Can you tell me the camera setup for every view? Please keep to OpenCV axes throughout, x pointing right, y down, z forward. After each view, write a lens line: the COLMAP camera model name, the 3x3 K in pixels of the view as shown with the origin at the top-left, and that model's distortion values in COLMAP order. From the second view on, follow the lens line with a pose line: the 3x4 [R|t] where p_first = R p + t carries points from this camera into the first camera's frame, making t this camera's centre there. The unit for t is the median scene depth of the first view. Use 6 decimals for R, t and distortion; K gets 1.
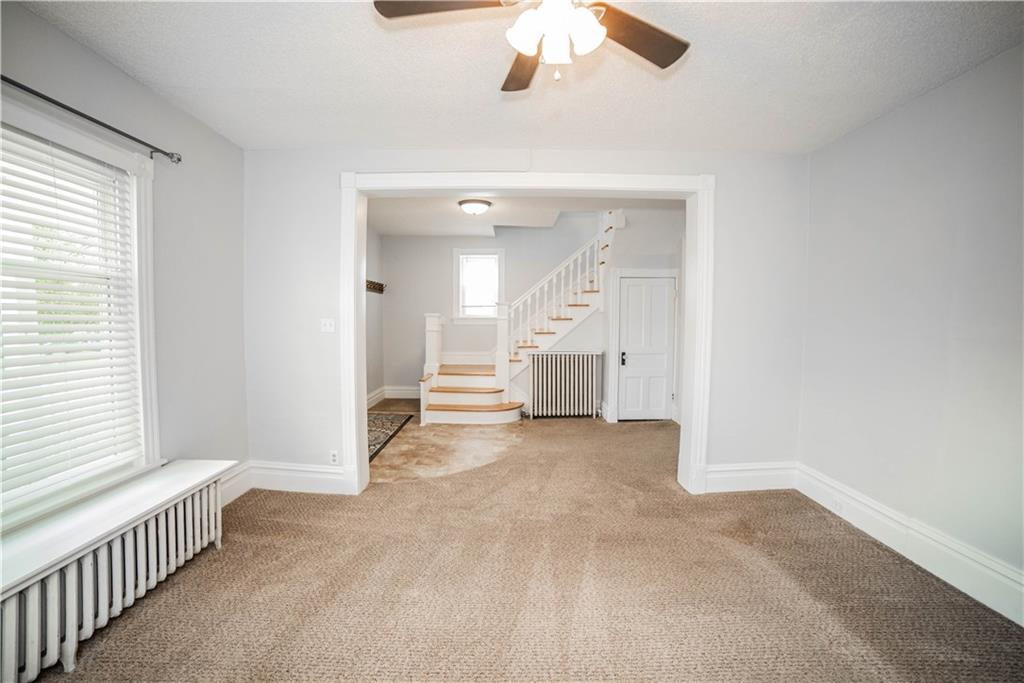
lens RADIAL K [[407.4, 0, 512.0], [0, 407.4, 341.5], [0, 0, 1]] dist [-0.097790, 0.026413]
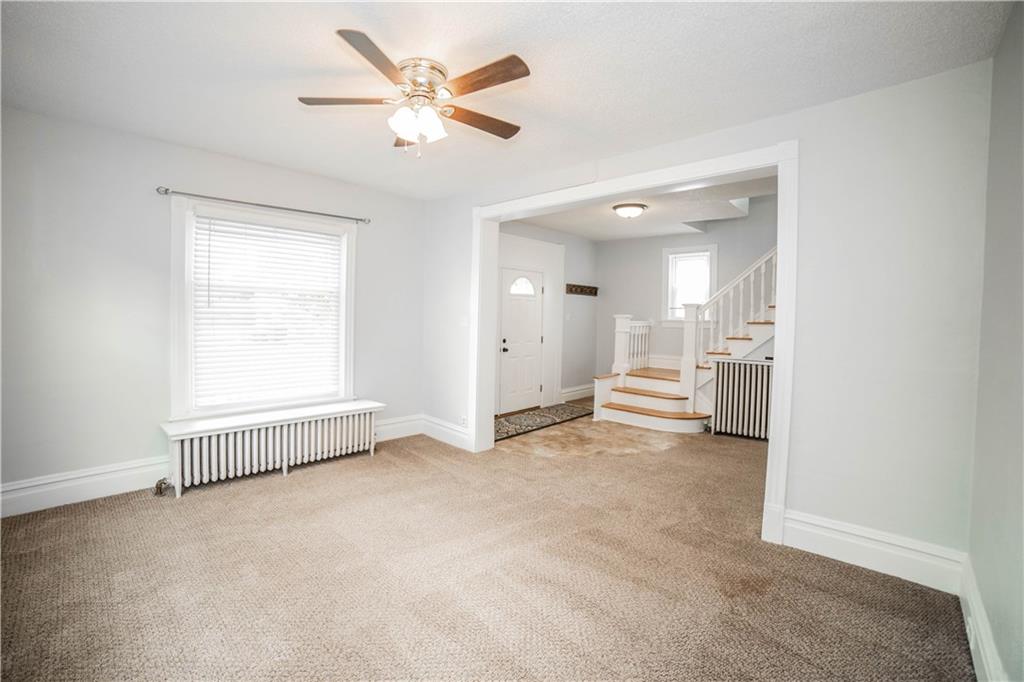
lens RADIAL K [[429.8, 0, 512.0], [0, 429.8, 341.0], [0, 0, 1]] dist [-0.108224, 0.038216]
pose [[0.743192, 0.045126, -0.667555, 0.347404], [-0.051593, 0.998617, 0.010066, 0.000077], [0.667086, 0.026960, 0.744493, 0.015697]]
